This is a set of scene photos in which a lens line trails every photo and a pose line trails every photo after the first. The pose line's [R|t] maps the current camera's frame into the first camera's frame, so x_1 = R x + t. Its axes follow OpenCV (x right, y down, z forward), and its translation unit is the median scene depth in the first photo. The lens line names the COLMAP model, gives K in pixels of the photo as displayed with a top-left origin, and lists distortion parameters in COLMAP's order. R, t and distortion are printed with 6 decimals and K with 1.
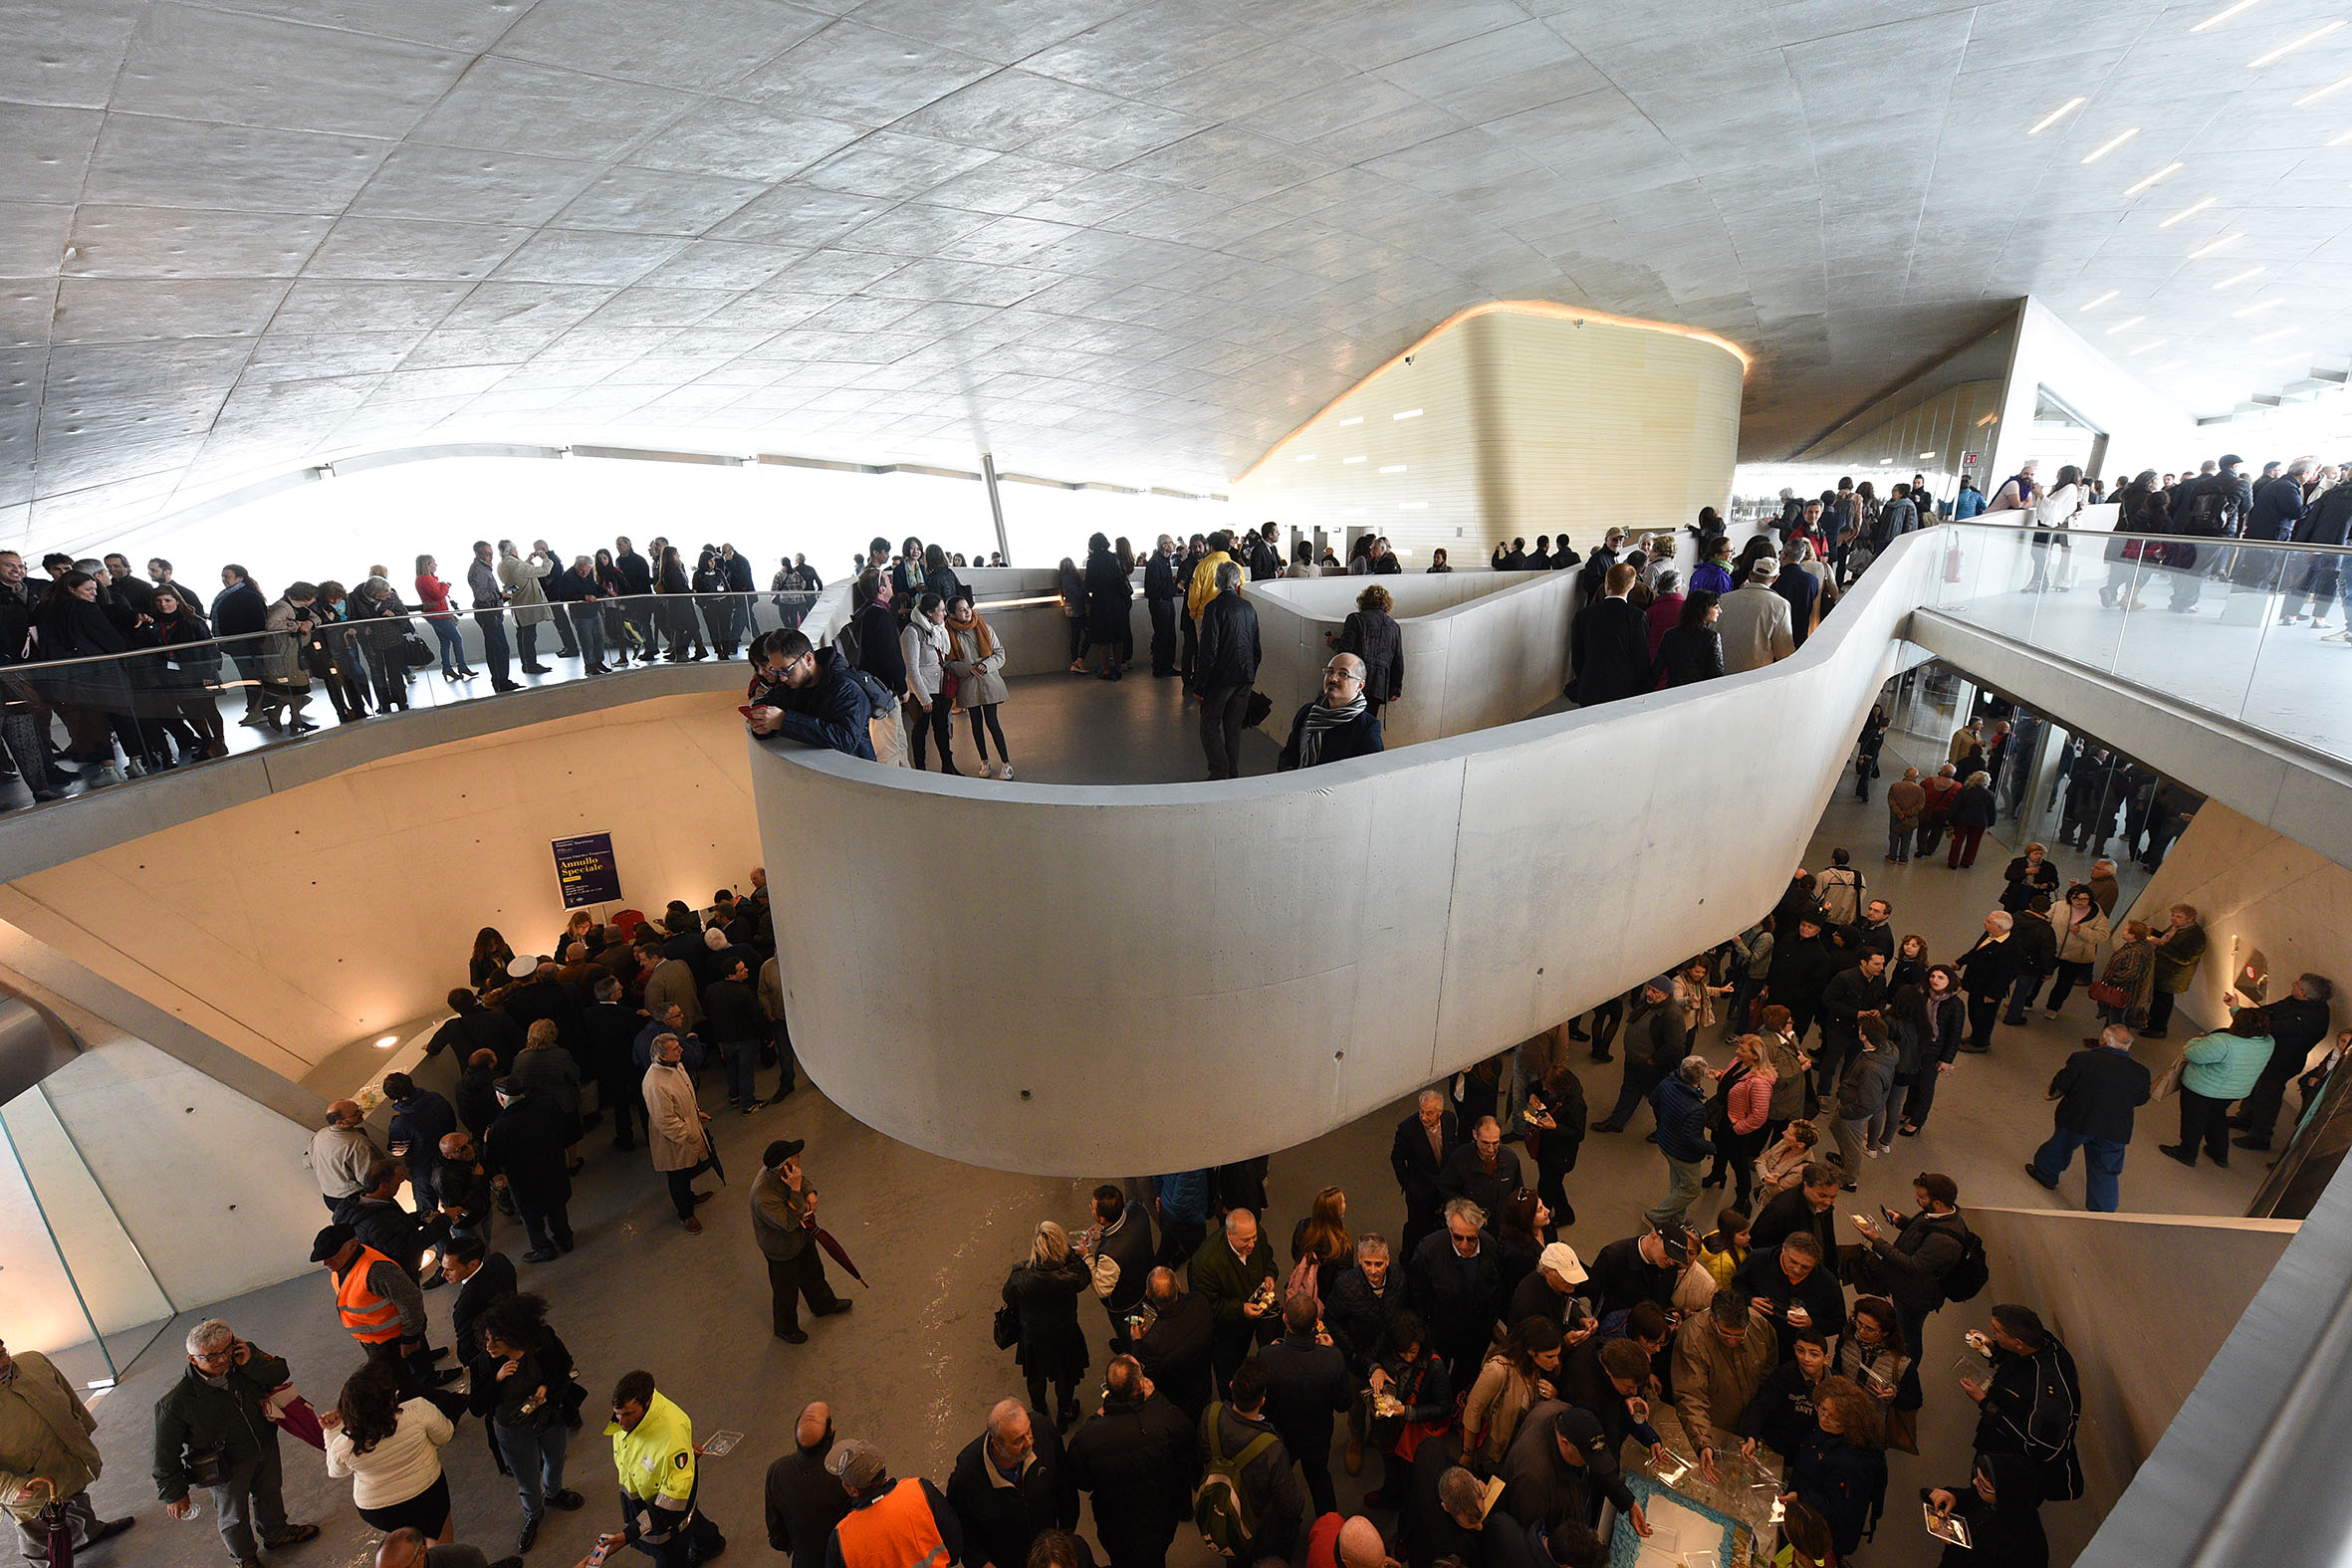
lens RADIAL K [[964.8, 0, 1183.6], [0, 964.8, 785.2], [0, 0, 1]] dist [-0.016156, -0.000584]
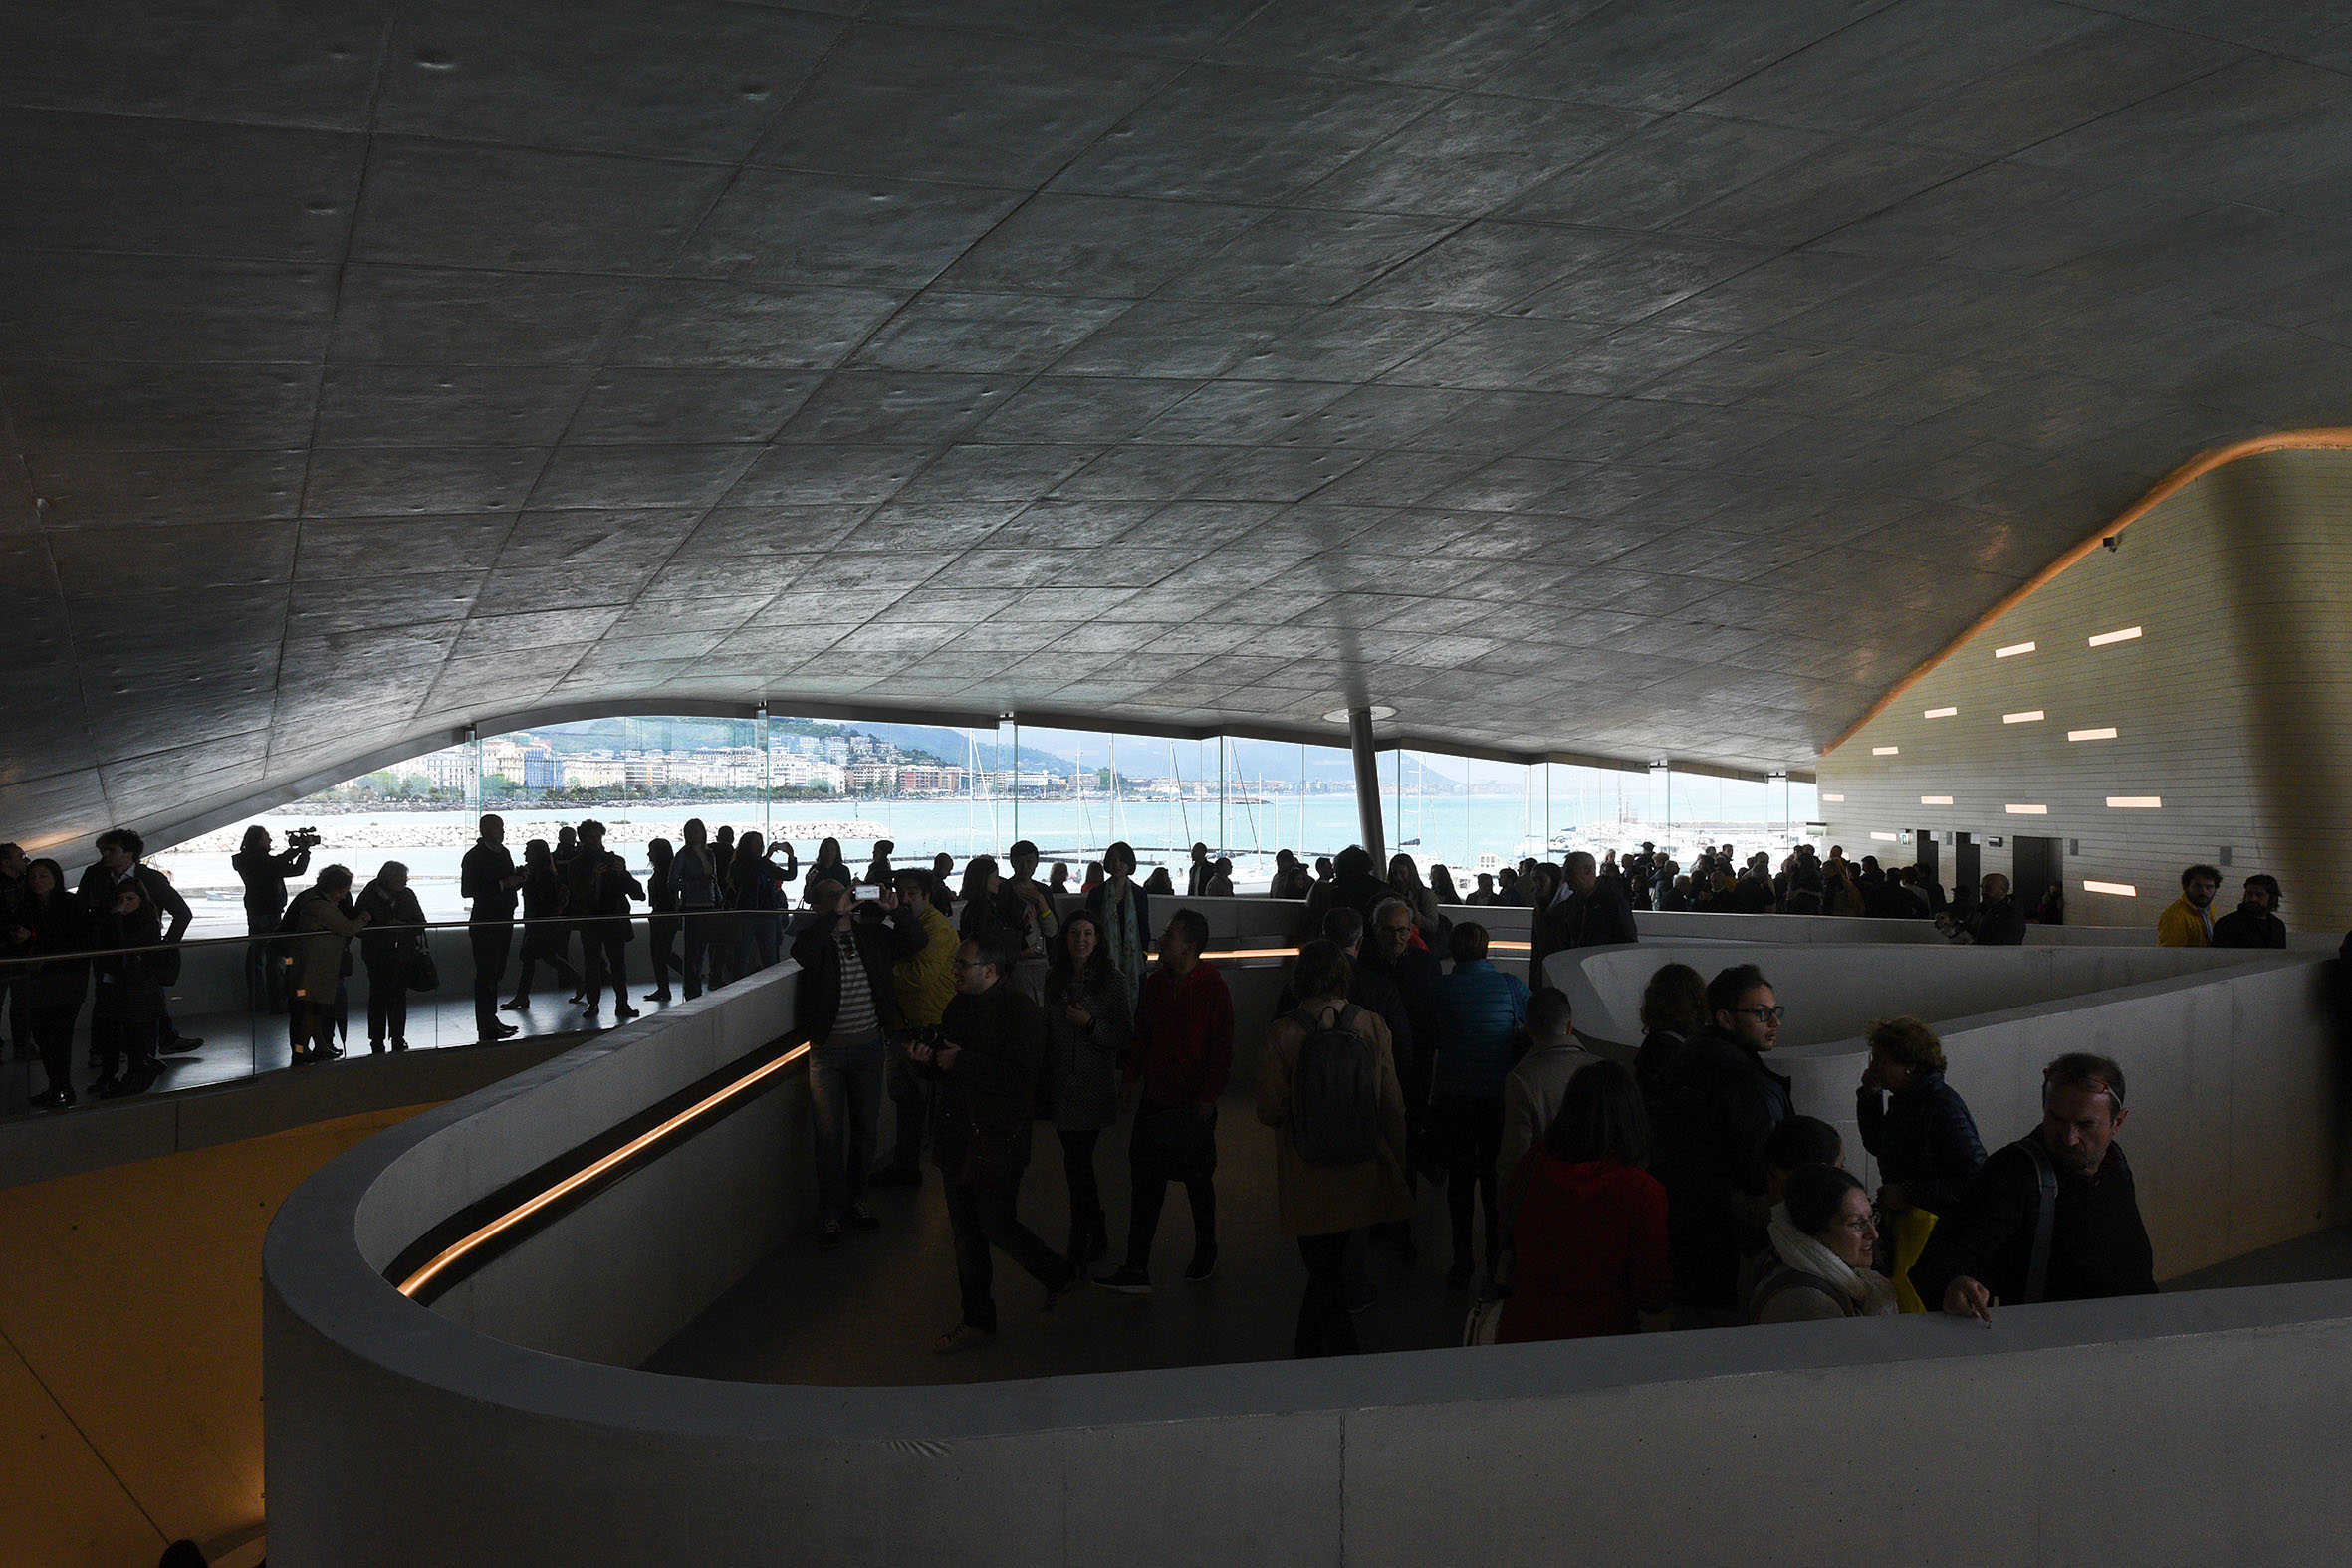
lens RADIAL K [[1573.7, 0, 1174.4], [0, 1573.7, 792.2], [0, 0, 1]] dist [0.017781, -0.000053]
pose [[0.916011, 0.019382, -0.400685, 0.182499], [-0.125850, 0.962291, -0.241158, -0.043097], [0.380902, 0.271330, 0.883908, 0.083103]]
